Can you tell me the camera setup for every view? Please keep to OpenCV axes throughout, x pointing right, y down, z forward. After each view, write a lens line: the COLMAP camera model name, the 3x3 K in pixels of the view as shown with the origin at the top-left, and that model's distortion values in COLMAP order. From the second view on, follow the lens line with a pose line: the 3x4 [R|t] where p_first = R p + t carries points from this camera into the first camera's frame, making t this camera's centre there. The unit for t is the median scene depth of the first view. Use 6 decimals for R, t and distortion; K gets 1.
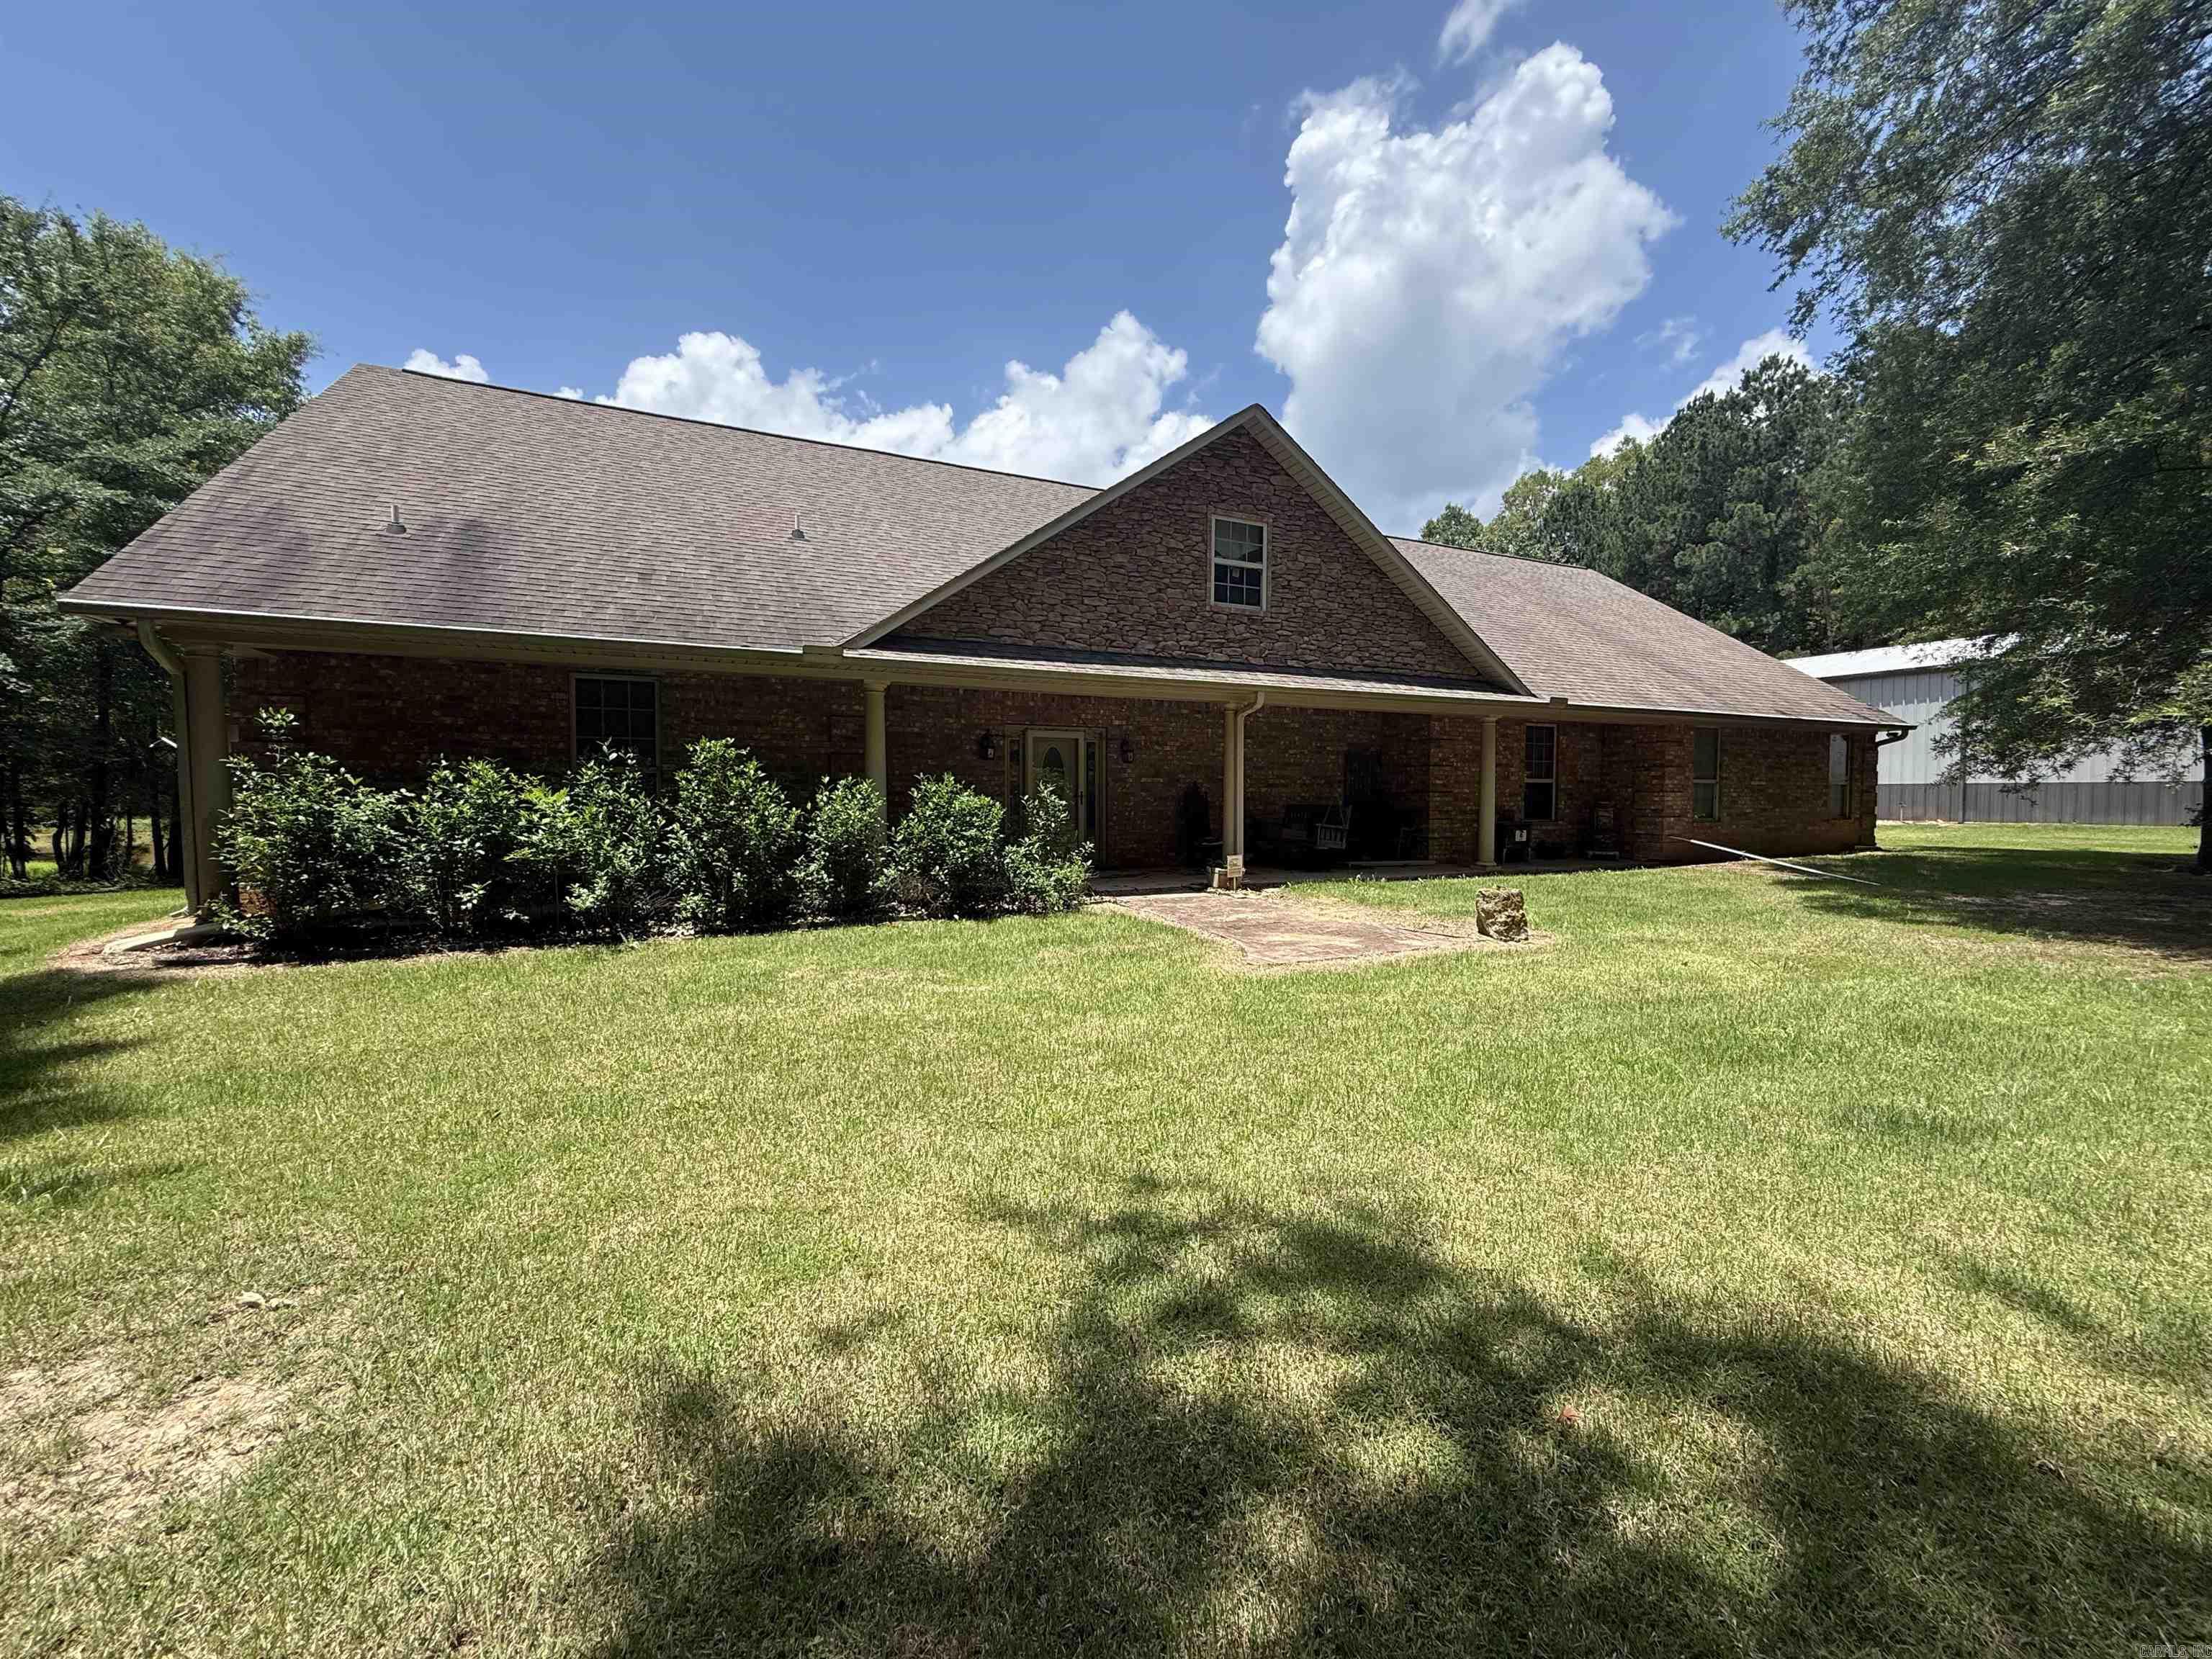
lens RADIAL K [[892.4, 0, 1105.4], [0, 892.4, 827.5], [0, 0, 1]] dist [-0.002307, -0.000796]
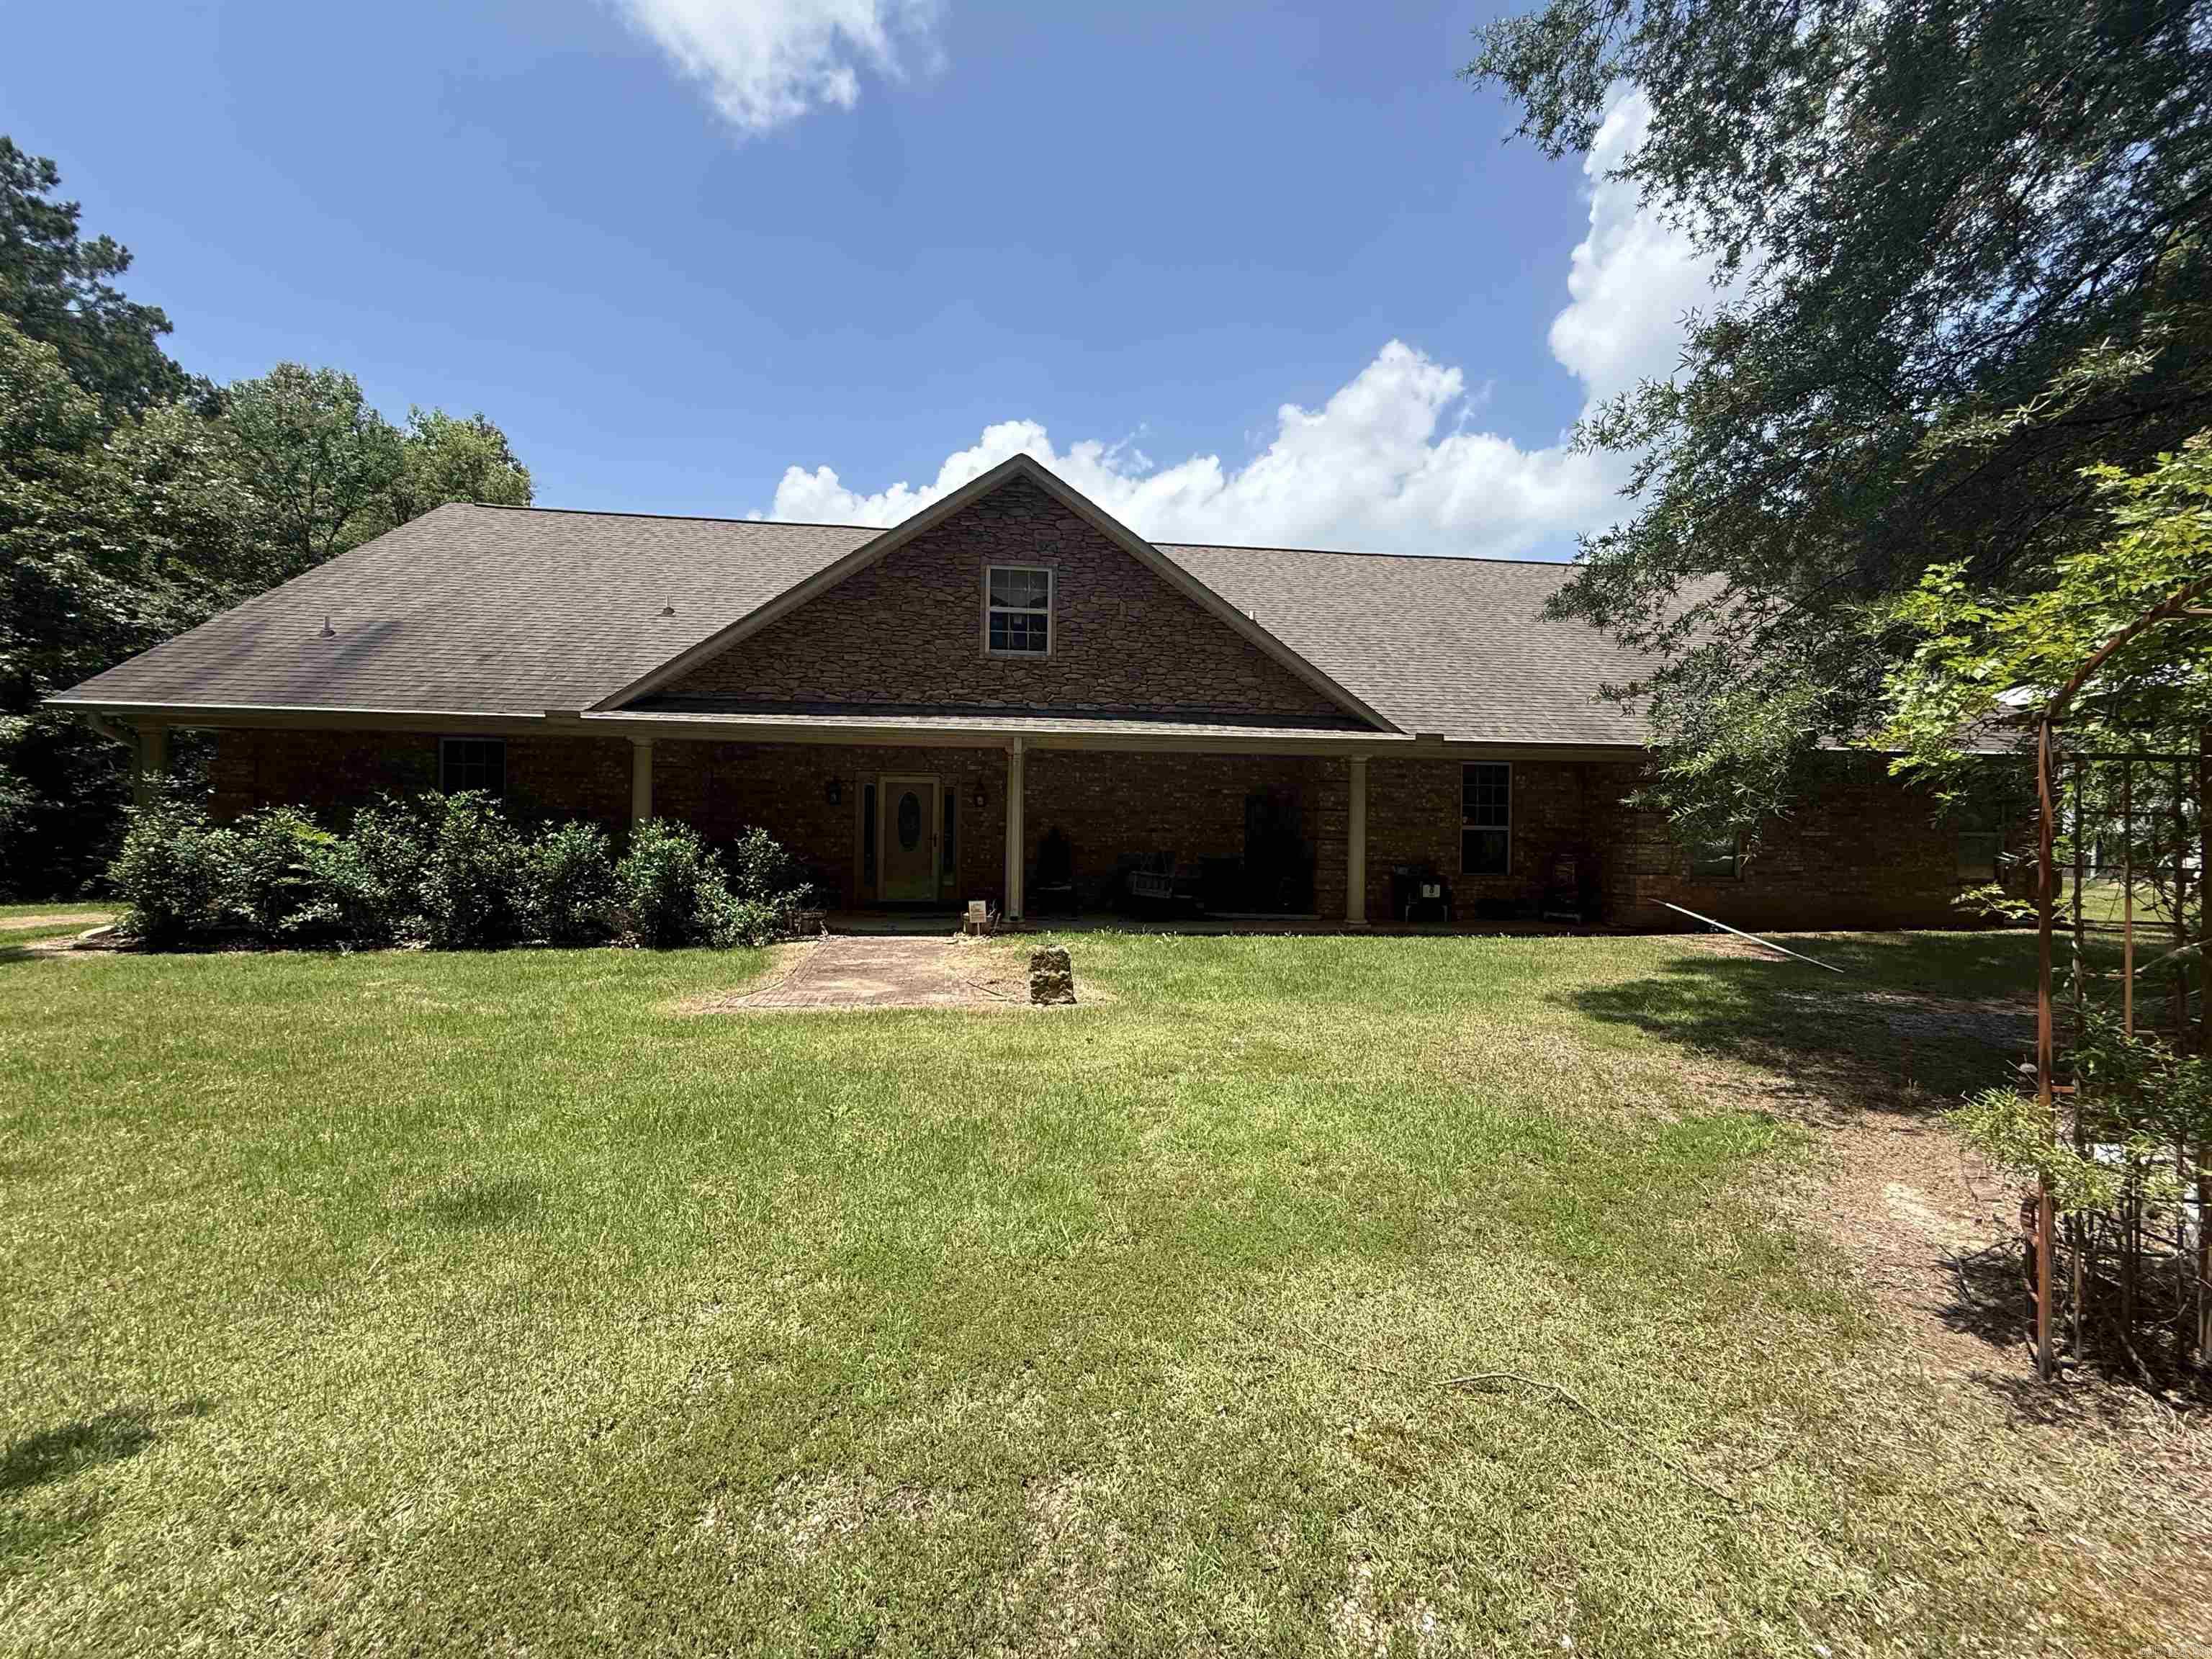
lens RADIAL K [[892.4, 0, 1106.9], [0, 892.4, 830.3], [0, 0, 1]] dist [-0.002307, -0.000796]
pose [[0.946930, 0.010585, -0.321266, 0.560888], [-0.023927, 0.999006, -0.037607, -0.012905], [0.320549, 0.043298, 0.946242, 0.090652]]
